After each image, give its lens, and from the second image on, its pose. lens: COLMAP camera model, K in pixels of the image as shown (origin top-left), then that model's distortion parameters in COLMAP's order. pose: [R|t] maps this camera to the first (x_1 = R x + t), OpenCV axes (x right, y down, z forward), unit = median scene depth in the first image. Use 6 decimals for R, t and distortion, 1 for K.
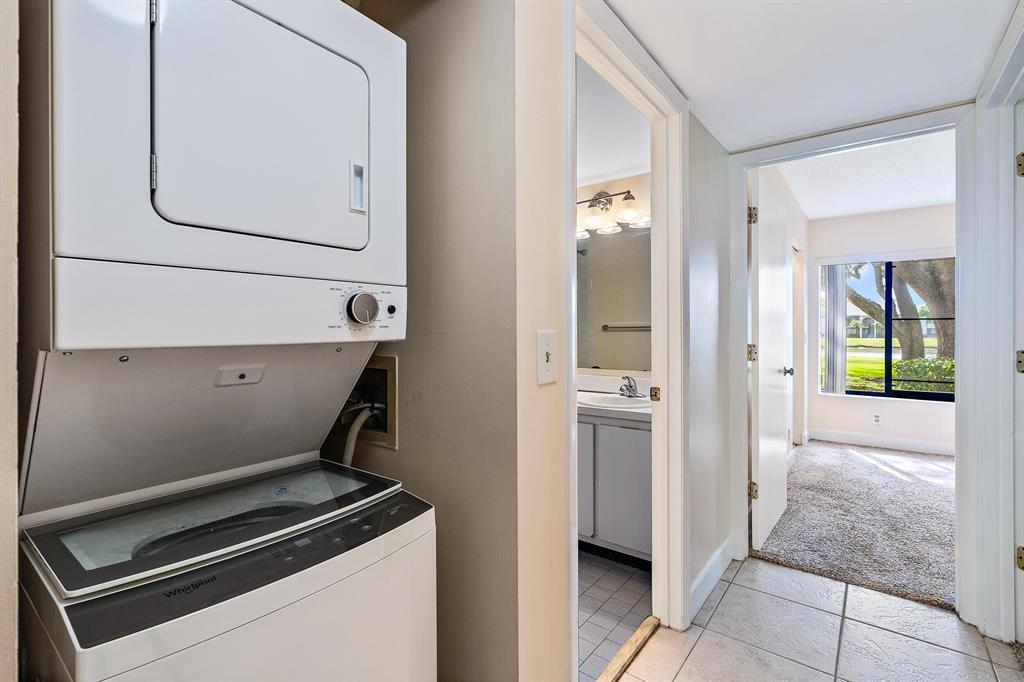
lens RADIAL K [[468.5, 0, 508.0], [0, 468.5, 338.3], [0, 0, 1]] dist [-0.012276, 0.001041]
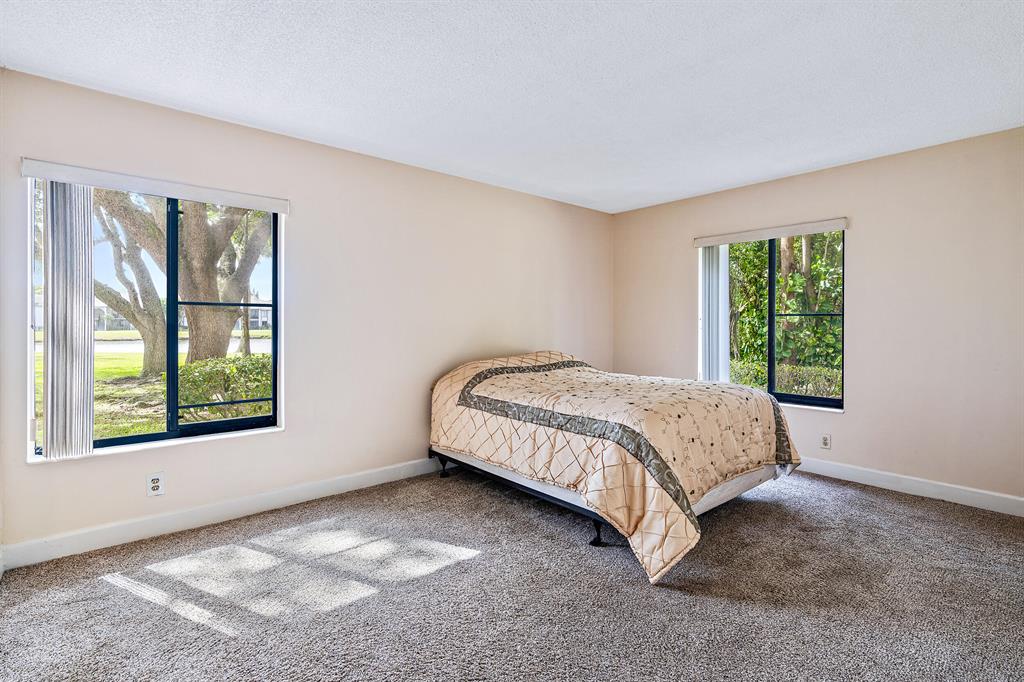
lens RADIAL K [[497.8, 0, 507.0], [0, 497.8, 333.5], [0, 0, 1]] dist [-0.000467, -0.000557]
pose [[0.222365, -0.003930, 0.974956, 0.276198], [-0.001131, 0.999990, 0.004289, -0.003639], [-0.974963, -0.002056, 0.222358, 0.405865]]
